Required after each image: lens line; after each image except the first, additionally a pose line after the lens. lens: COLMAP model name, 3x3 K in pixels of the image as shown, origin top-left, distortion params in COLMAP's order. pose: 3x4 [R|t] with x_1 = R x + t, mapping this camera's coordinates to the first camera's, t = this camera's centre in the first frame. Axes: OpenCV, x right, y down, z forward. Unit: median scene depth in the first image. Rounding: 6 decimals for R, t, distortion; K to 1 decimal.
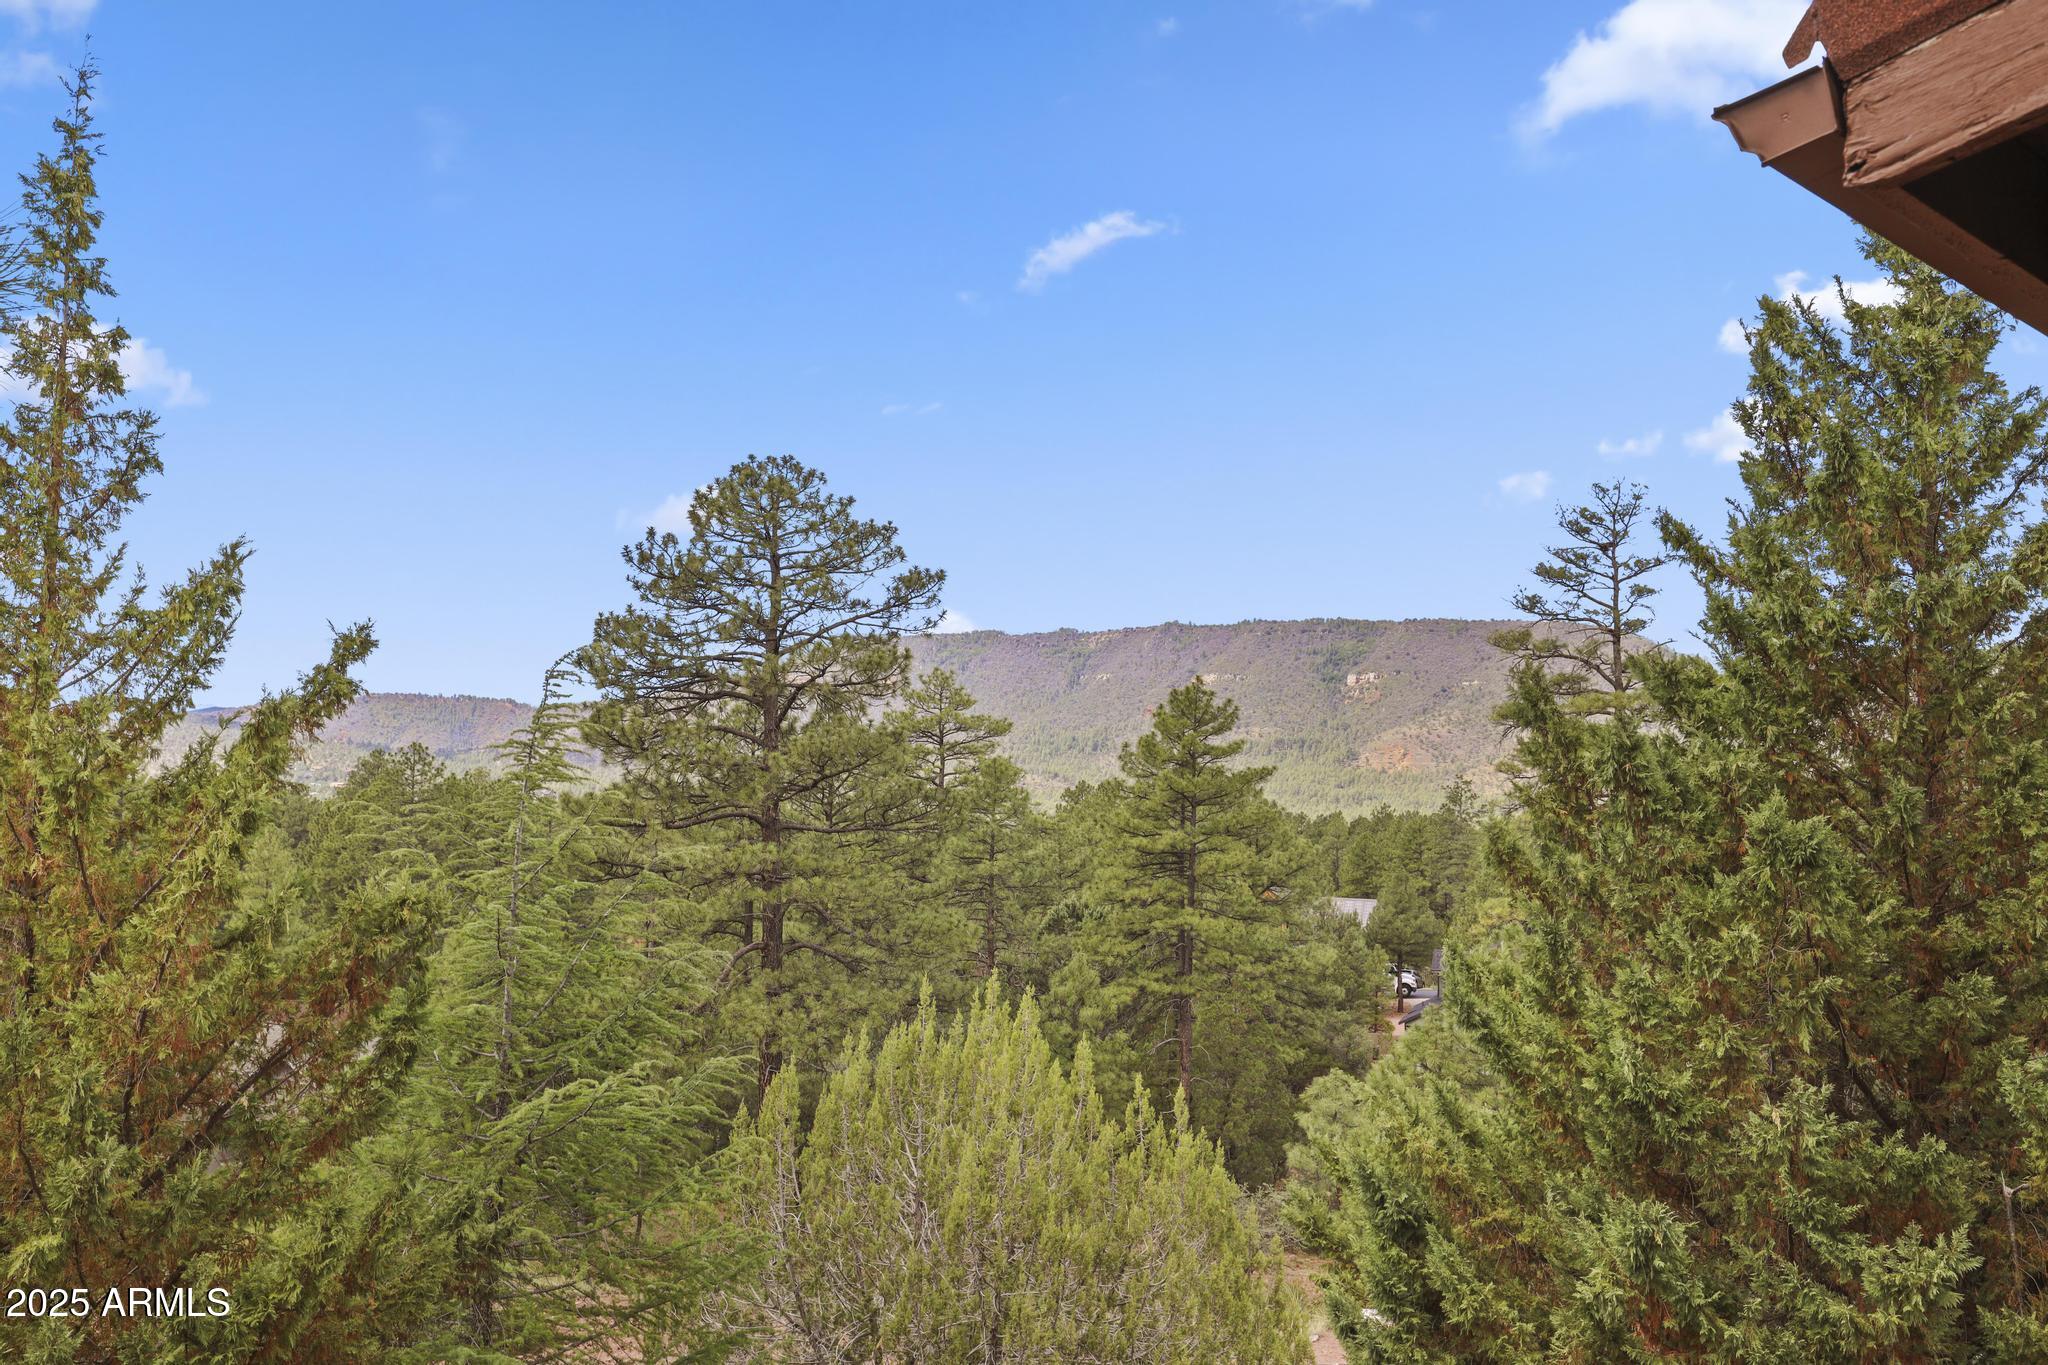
lens RADIAL K [[1891.5, 0, 1024.0], [0, 1891.5, 682.5], [0, 0, 1]] dist [-0.054071, 0.204602]
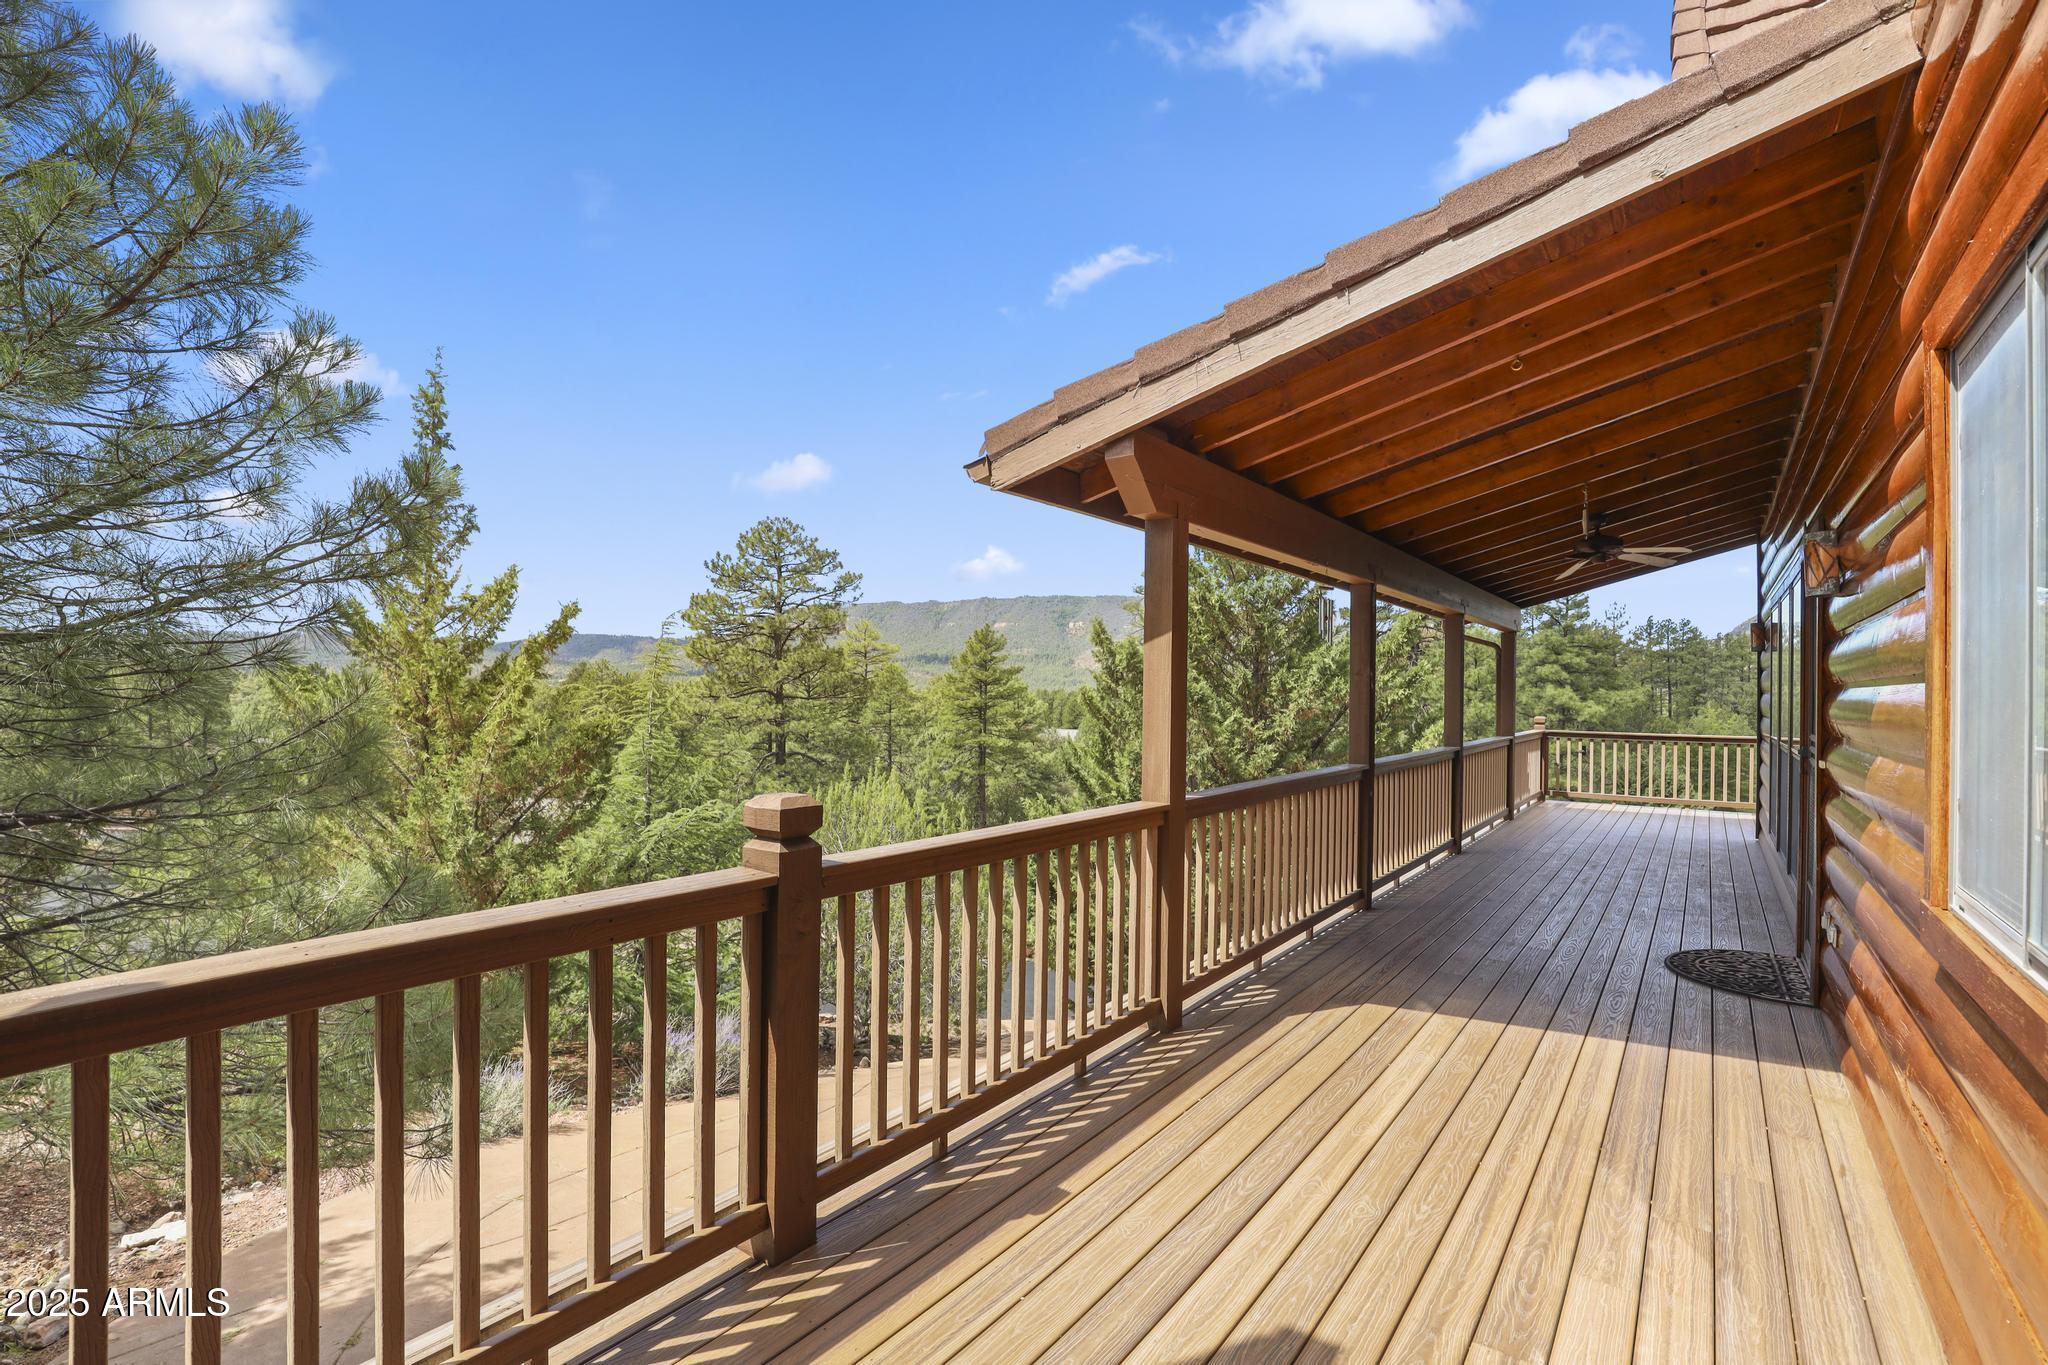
lens RADIAL K [[940.7, 0, 1024.0], [0, 940.7, 682.5], [0, 0, 1]] dist [-0.026769, 0.000715]
pose [[0.993596, -0.009251, 0.112613, 0.034756], [0.002603, 0.998253, 0.059032, 0.000343], [-0.112963, -0.058361, 0.991884, -0.112029]]
